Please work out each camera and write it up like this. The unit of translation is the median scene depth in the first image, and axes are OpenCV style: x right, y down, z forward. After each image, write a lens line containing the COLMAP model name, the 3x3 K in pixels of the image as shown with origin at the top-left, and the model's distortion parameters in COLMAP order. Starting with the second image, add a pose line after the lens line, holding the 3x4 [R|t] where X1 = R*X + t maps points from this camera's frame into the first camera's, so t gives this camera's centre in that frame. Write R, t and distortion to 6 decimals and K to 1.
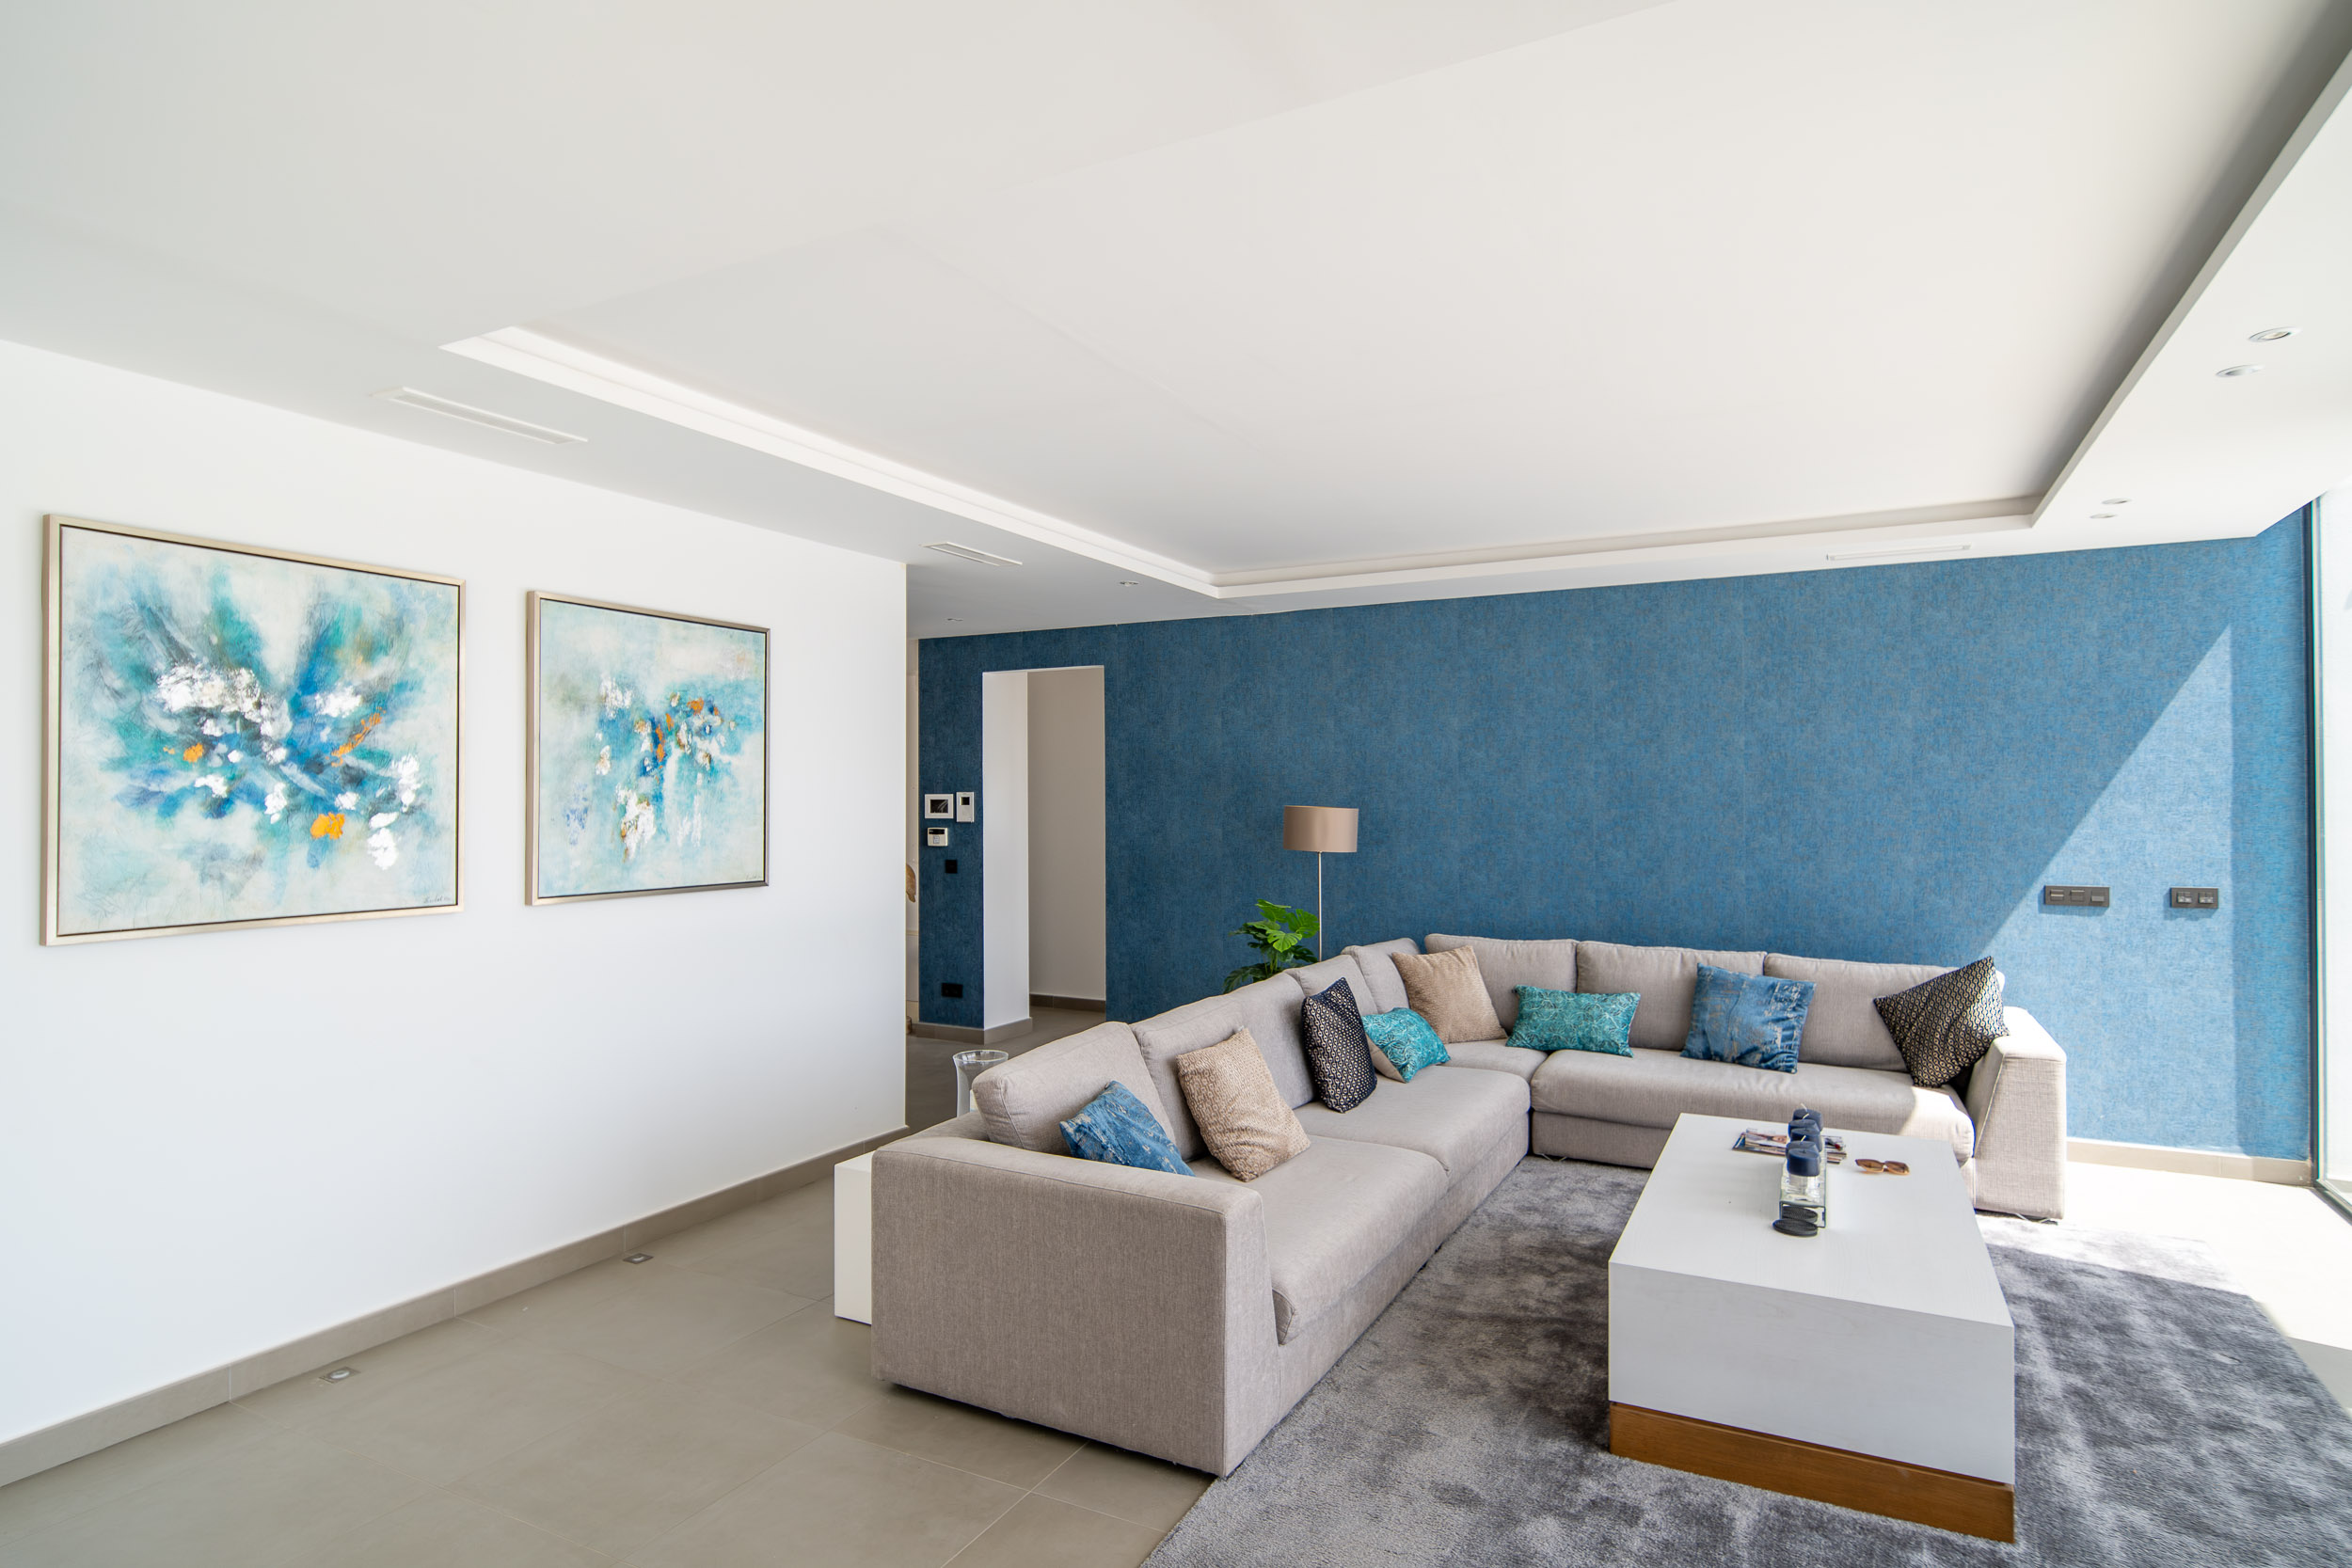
lens RADIAL K [[1298.2, 0, 1185.2], [0, 1298.2, 792.7], [0, 0, 1]] dist [-0.006007, 0.002735]
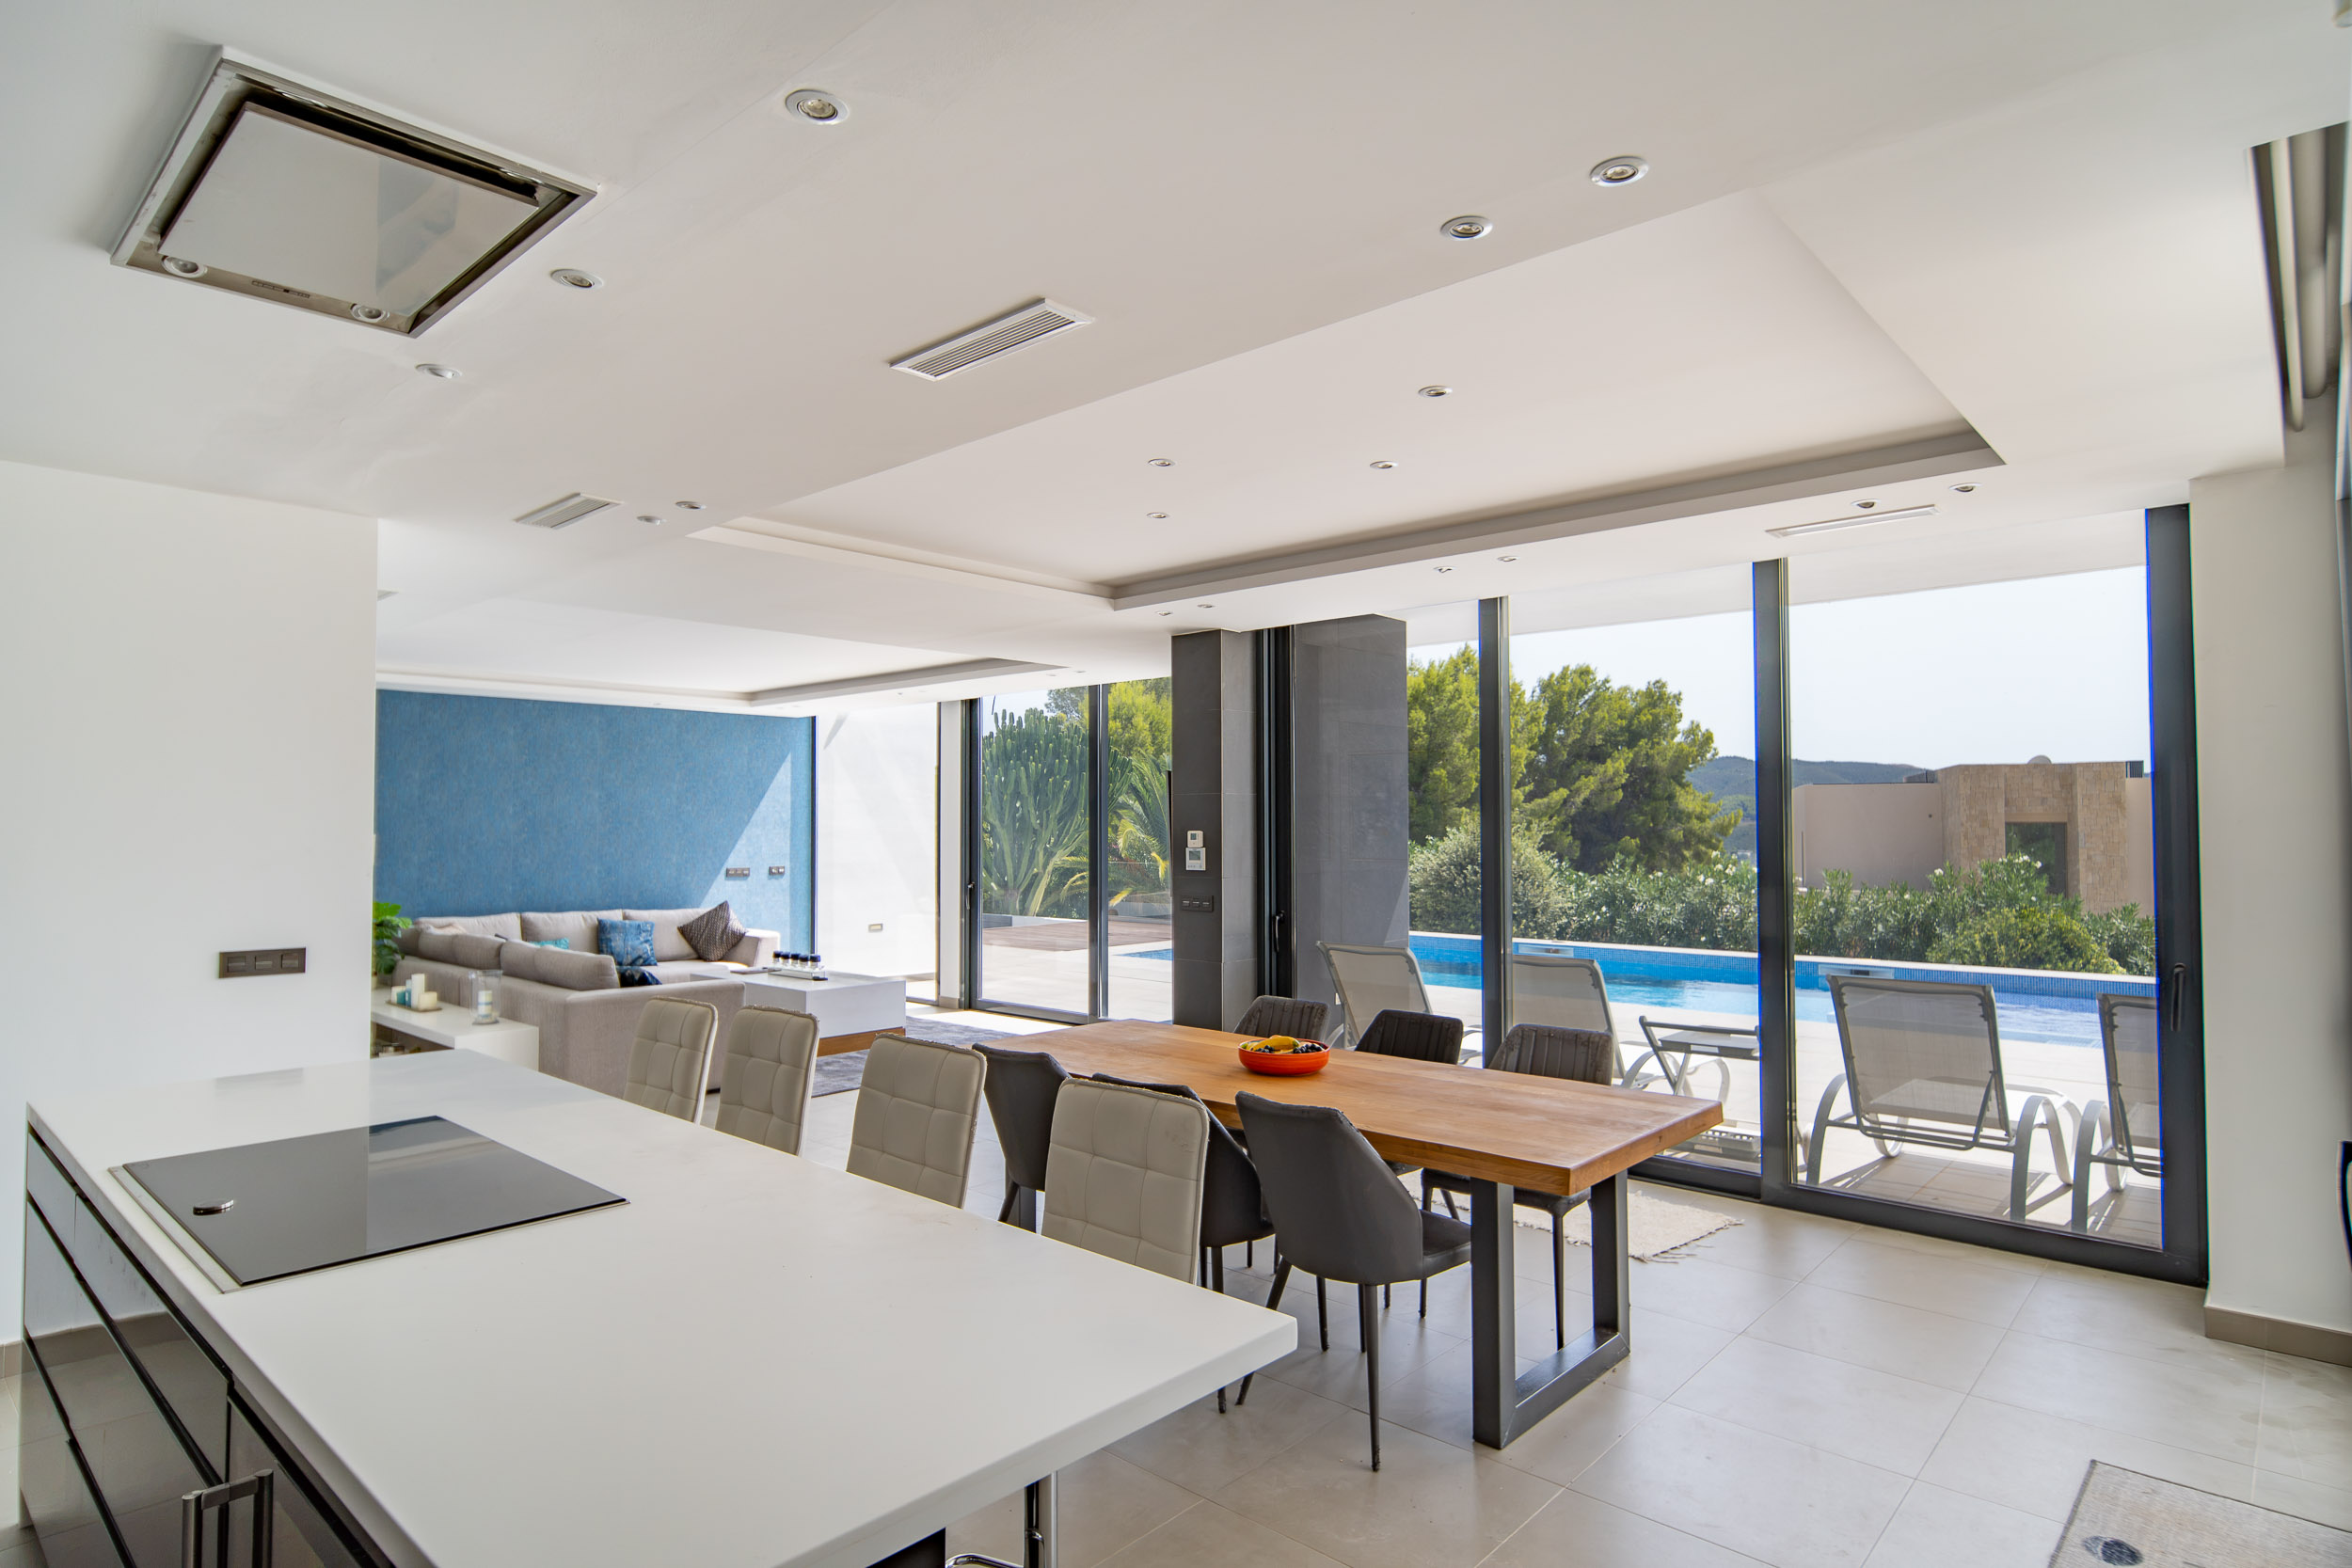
lens RADIAL K [[1298.2, 0, 1181.7], [0, 1298.2, 782.5], [0, 0, 1]] dist [-0.006007, 0.002735]
pose [[0.250852, 0.034109, 0.967424, -1.217752], [-0.005443, 0.999413, -0.033825, -0.000979], [-0.968010, 0.003219, 0.250890, -0.260822]]
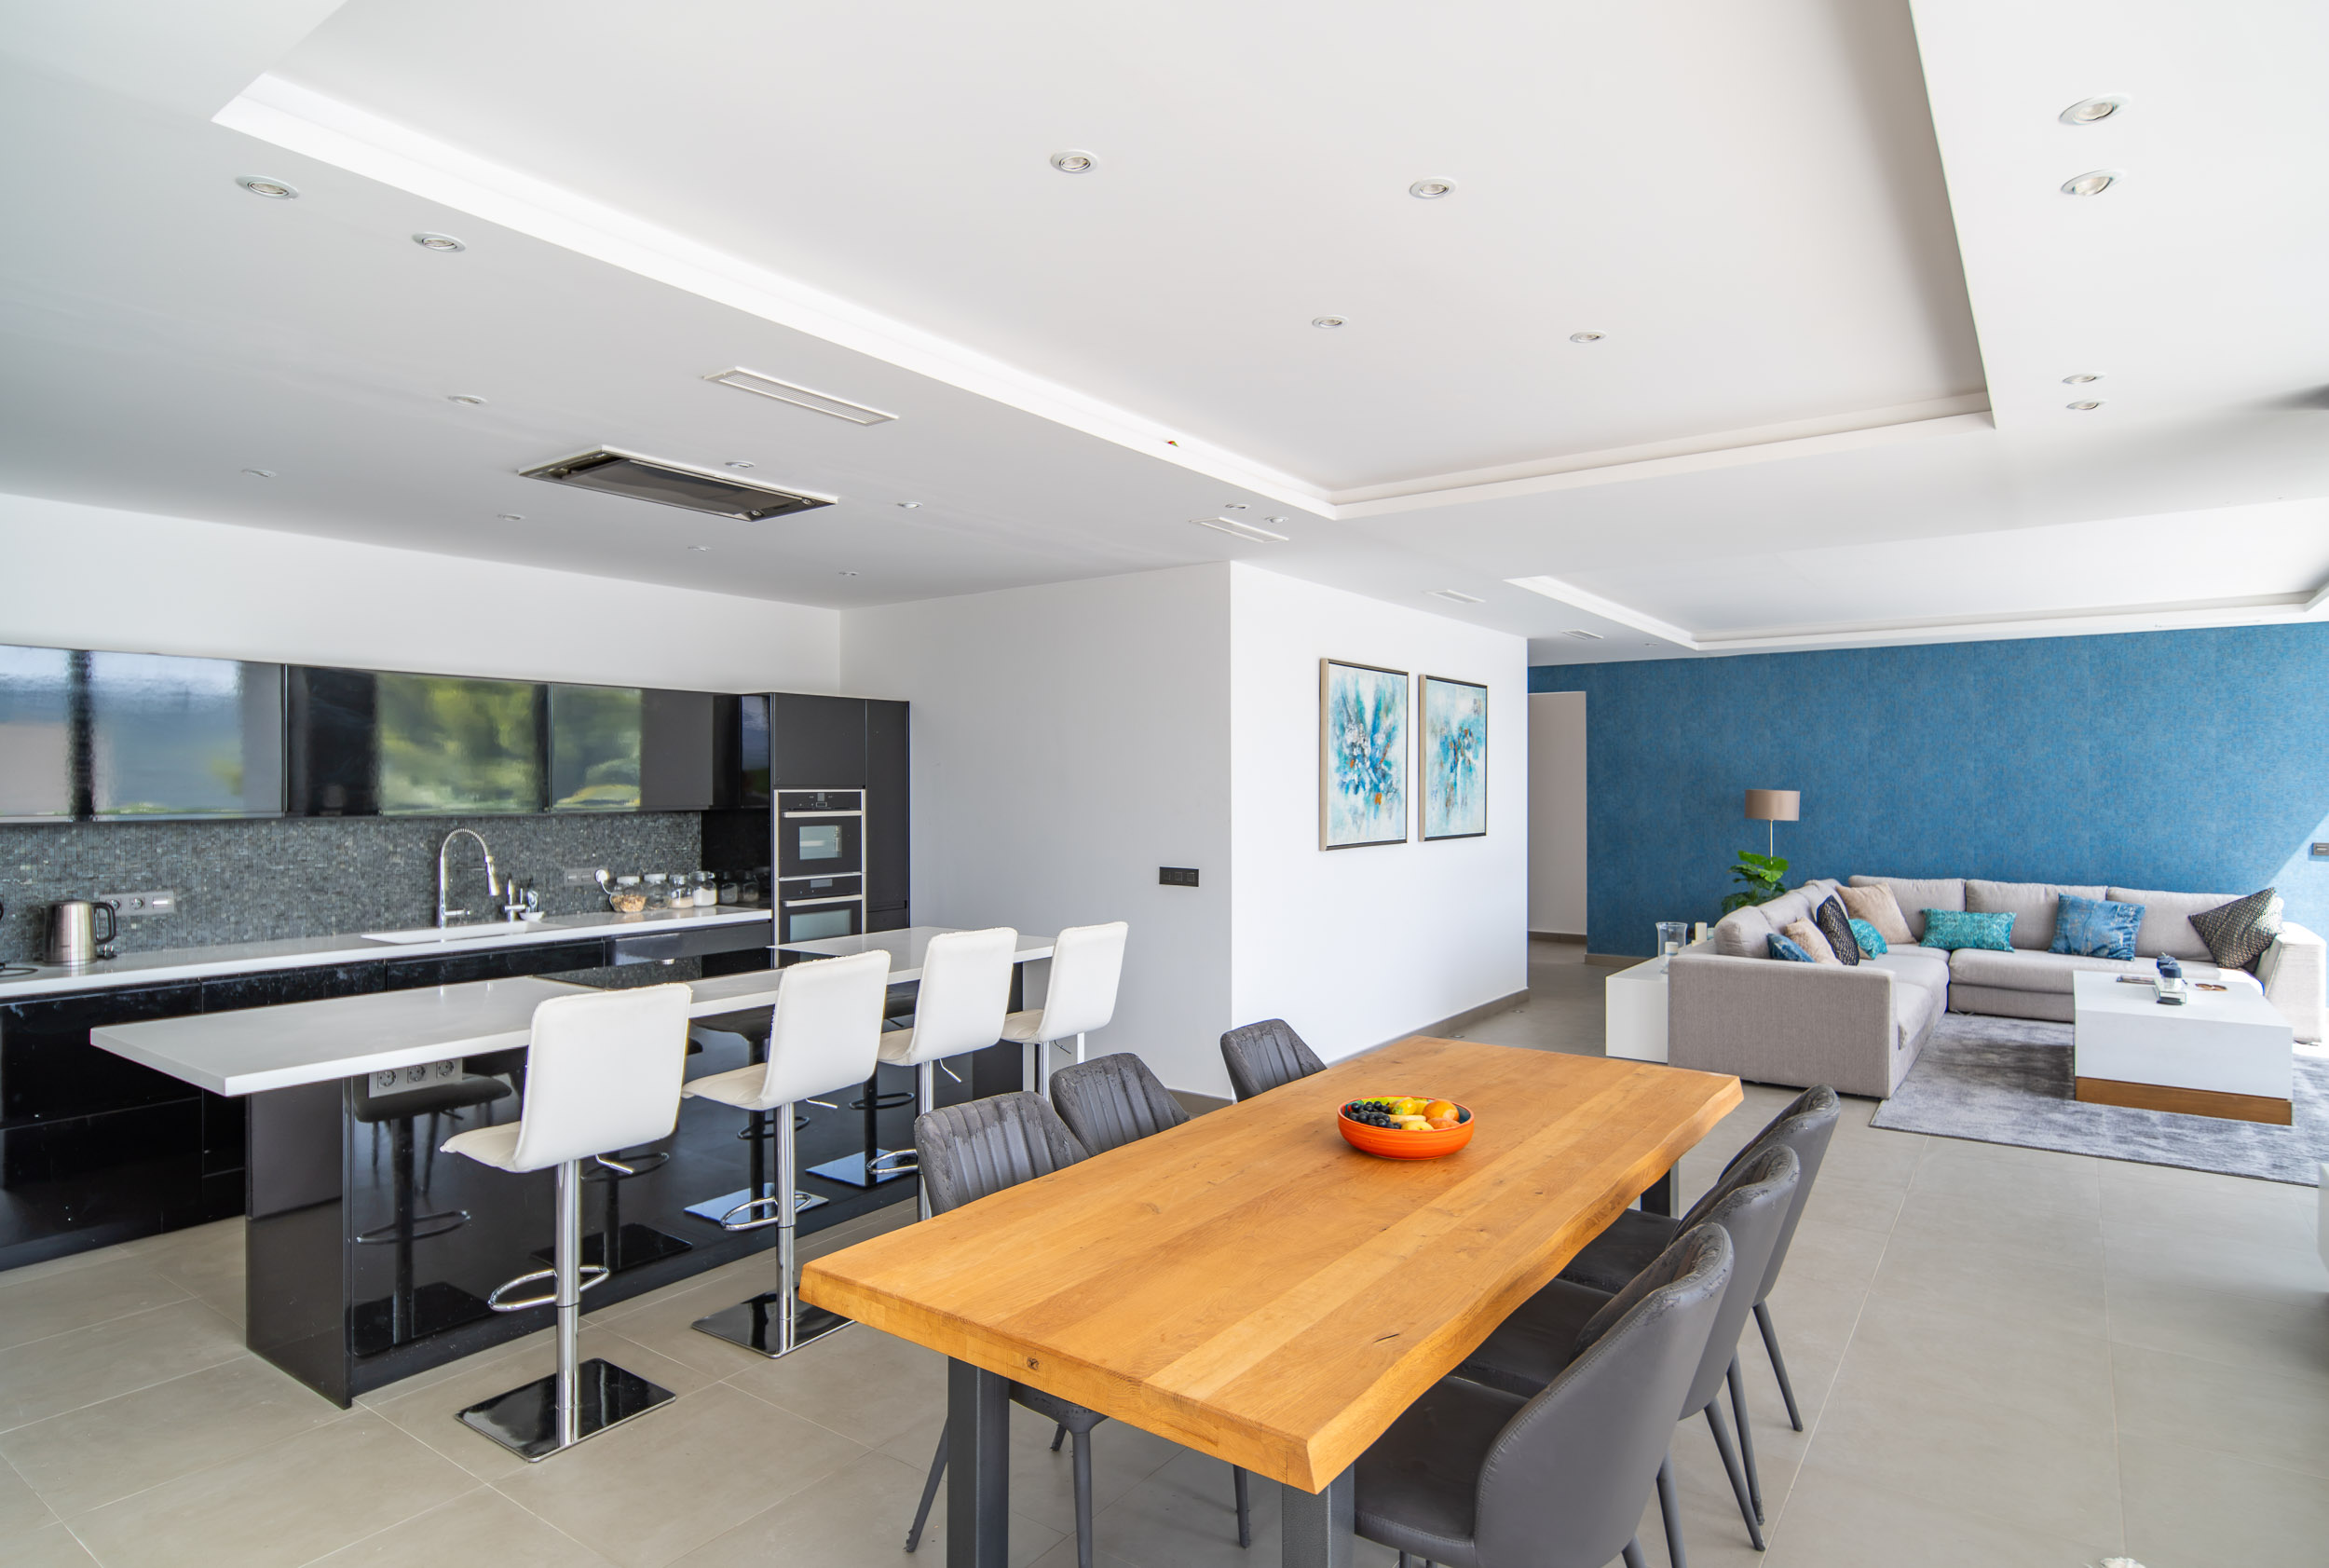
lens RADIAL K [[1322.4, 0, 1161.4], [0, 1322.4, 793.6], [0, 0, 1]] dist [0.003873, -0.002007]
pose [[0.991214, 0.000783, -0.132267, -0.462141], [0.000873, 0.999922, 0.012464, -0.005550], [0.132267, -0.012470, 0.991136, -0.706552]]
